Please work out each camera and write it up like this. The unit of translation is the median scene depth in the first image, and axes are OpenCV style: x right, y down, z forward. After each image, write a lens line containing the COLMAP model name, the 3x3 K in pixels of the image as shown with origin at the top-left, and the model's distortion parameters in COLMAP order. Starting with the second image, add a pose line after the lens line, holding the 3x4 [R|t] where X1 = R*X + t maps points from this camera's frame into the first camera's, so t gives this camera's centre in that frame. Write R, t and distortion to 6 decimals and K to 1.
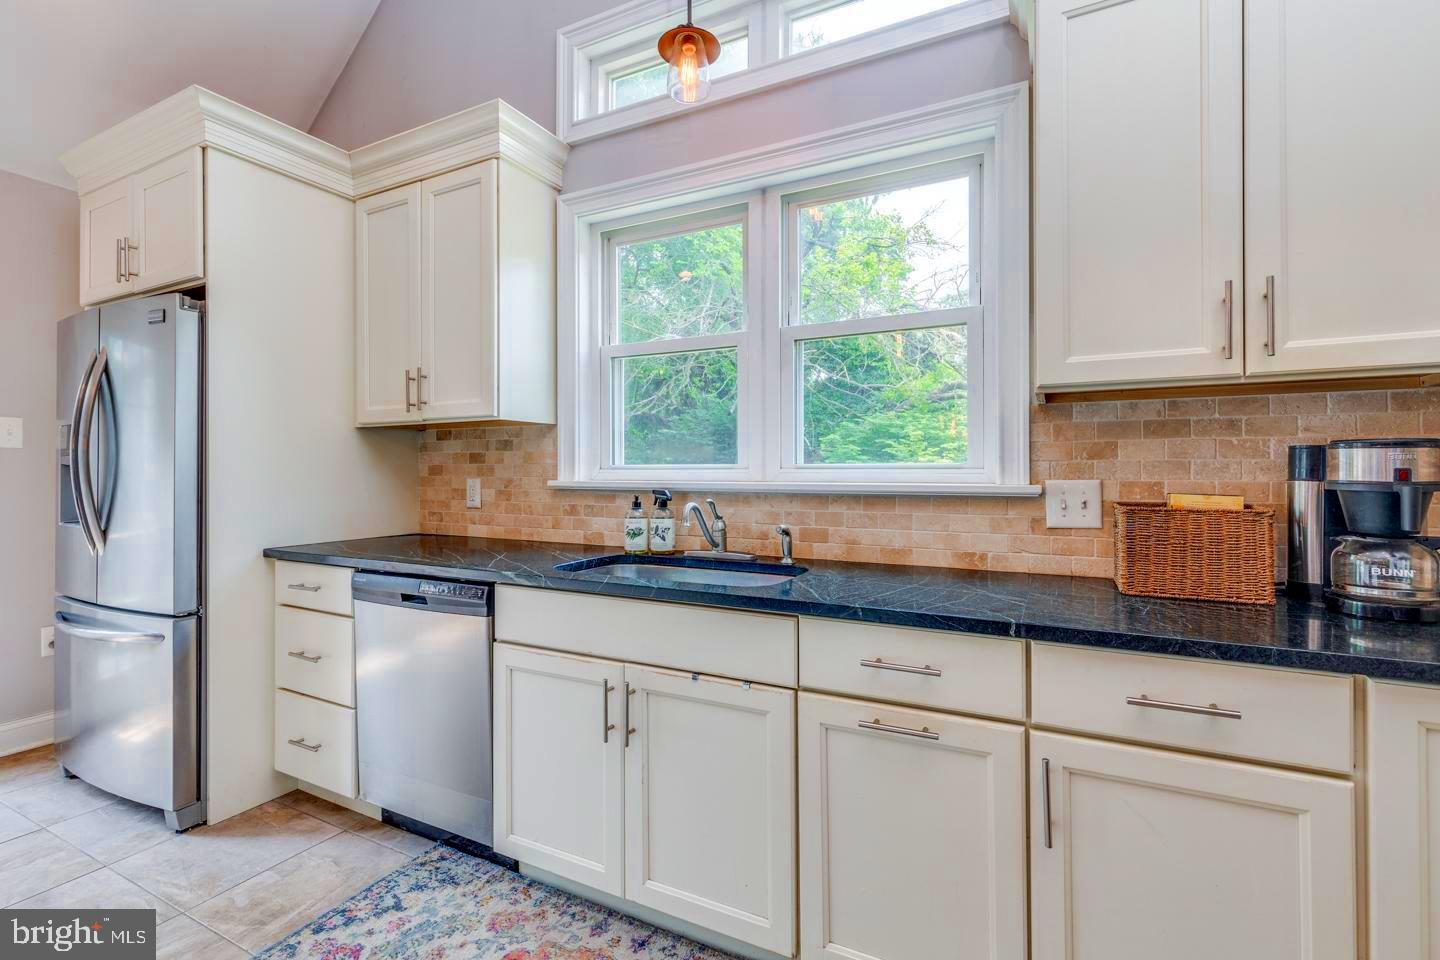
lens RADIAL K [[653.0, 0, 721.5], [0, 653.0, 465.1], [0, 0, 1]] dist [0.000003, -0.000035]
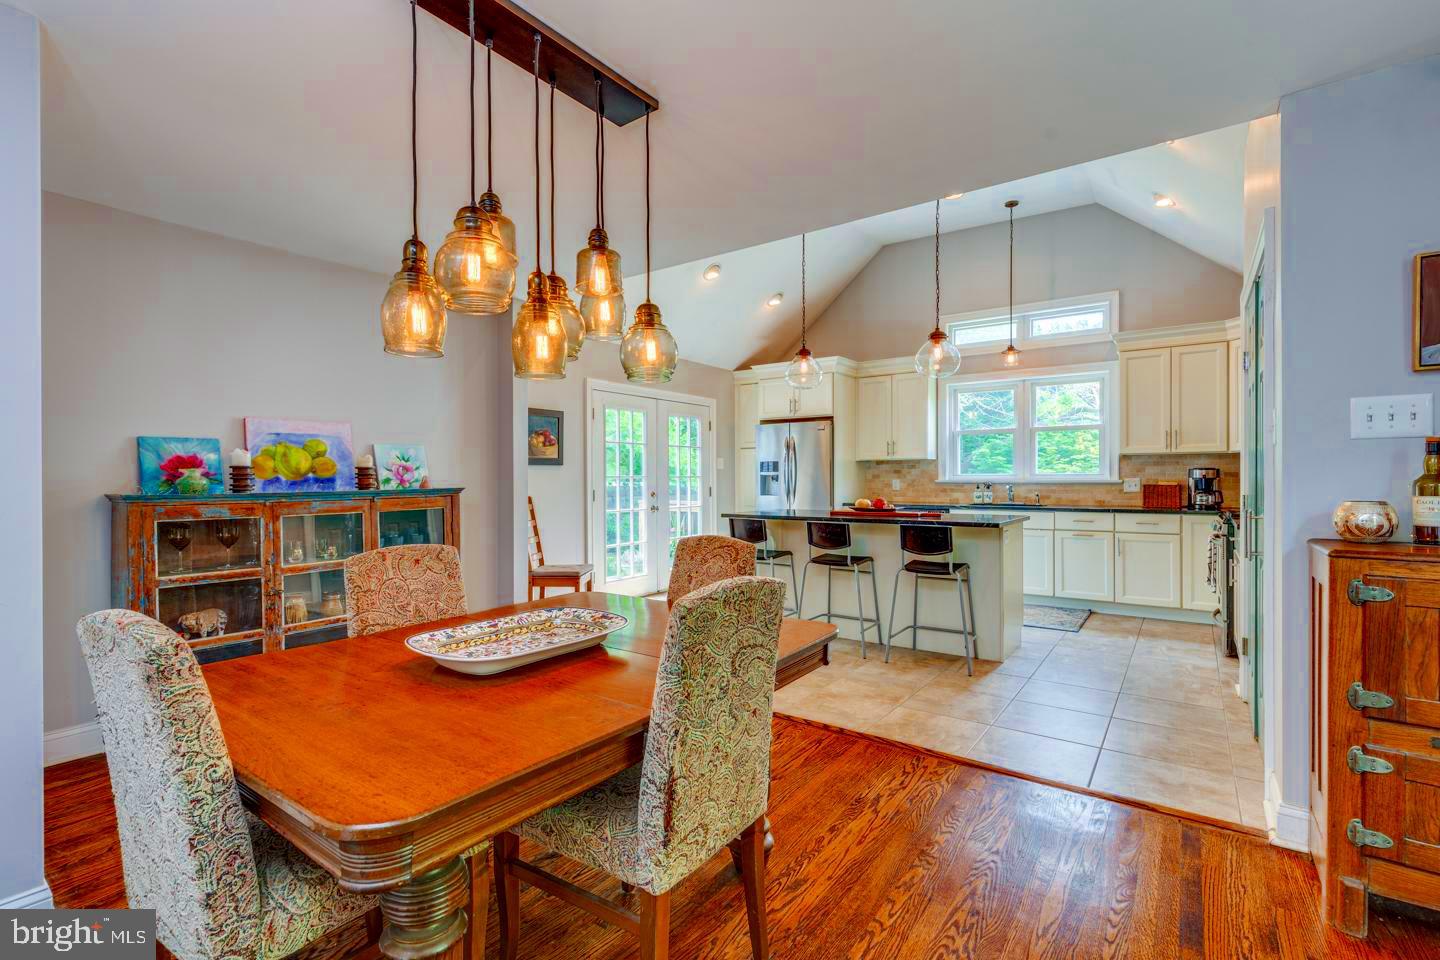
lens RADIAL K [[653.0, 0, 724.6], [0, 653.0, 485.3], [0, 0, 1]] dist [0.000003, -0.000035]
pose [[0.989503, -0.002047, -0.144500, -1.038265], [0.005307, 0.999740, 0.022176, -0.026502], [0.144417, -0.022710, 0.989256, -2.586480]]
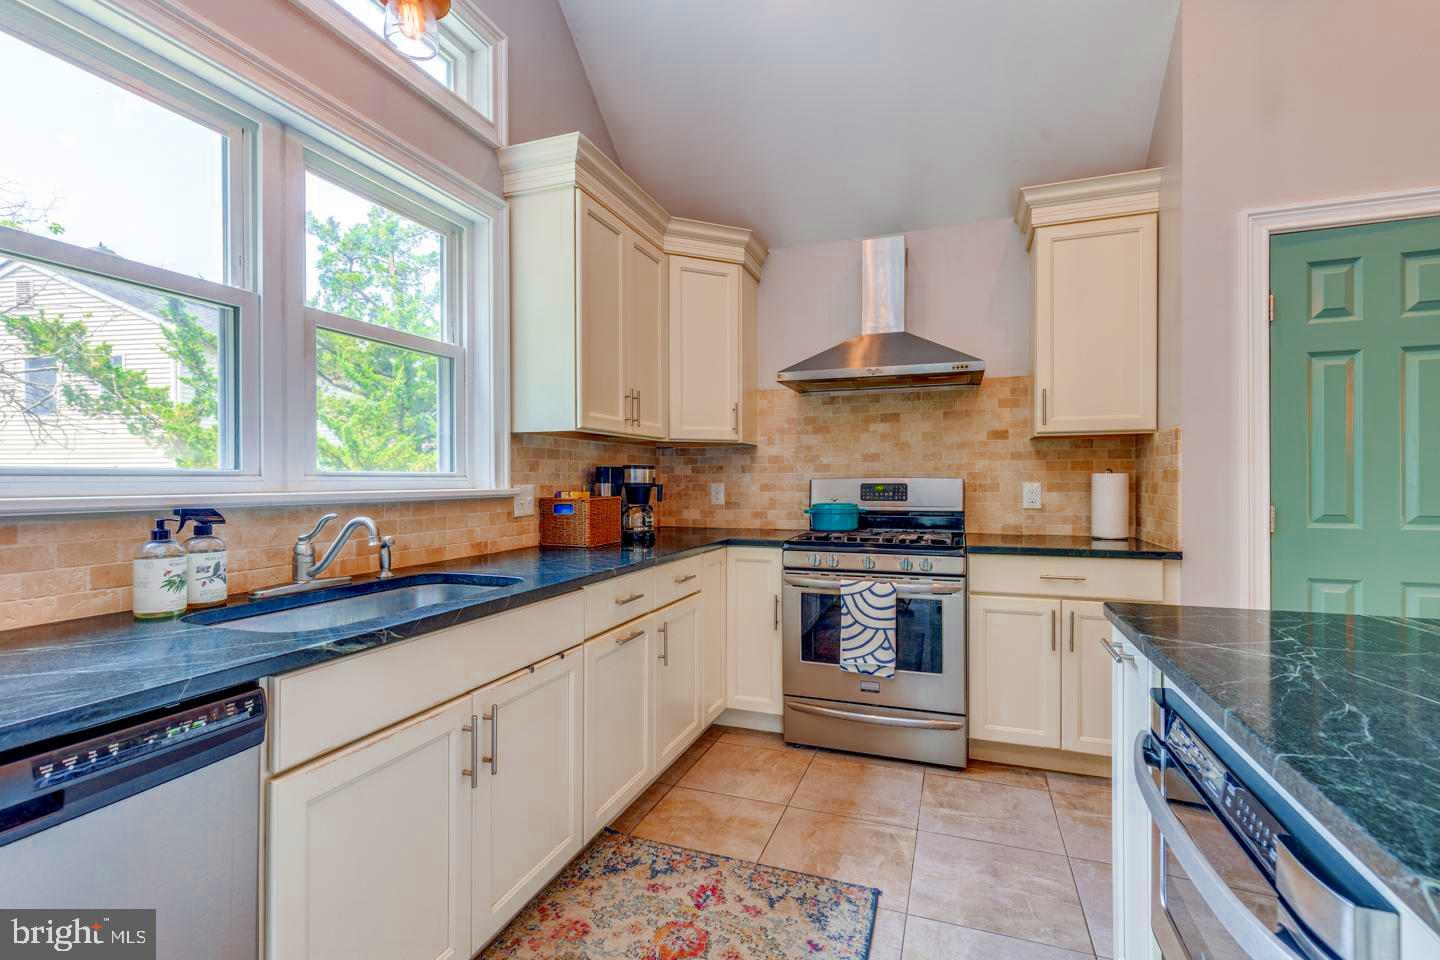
lens RADIAL K [[653.0, 0, 720.9], [0, 653.0, 479.3], [0, 0, 1]] dist [0.000003, -0.000035]
pose [[-0.133200, 0.000455, 0.991089, -0.972109], [-0.005921, 0.999982, -0.001255, 0.008886], [-0.991072, -0.006035, -0.133194, 0.706585]]
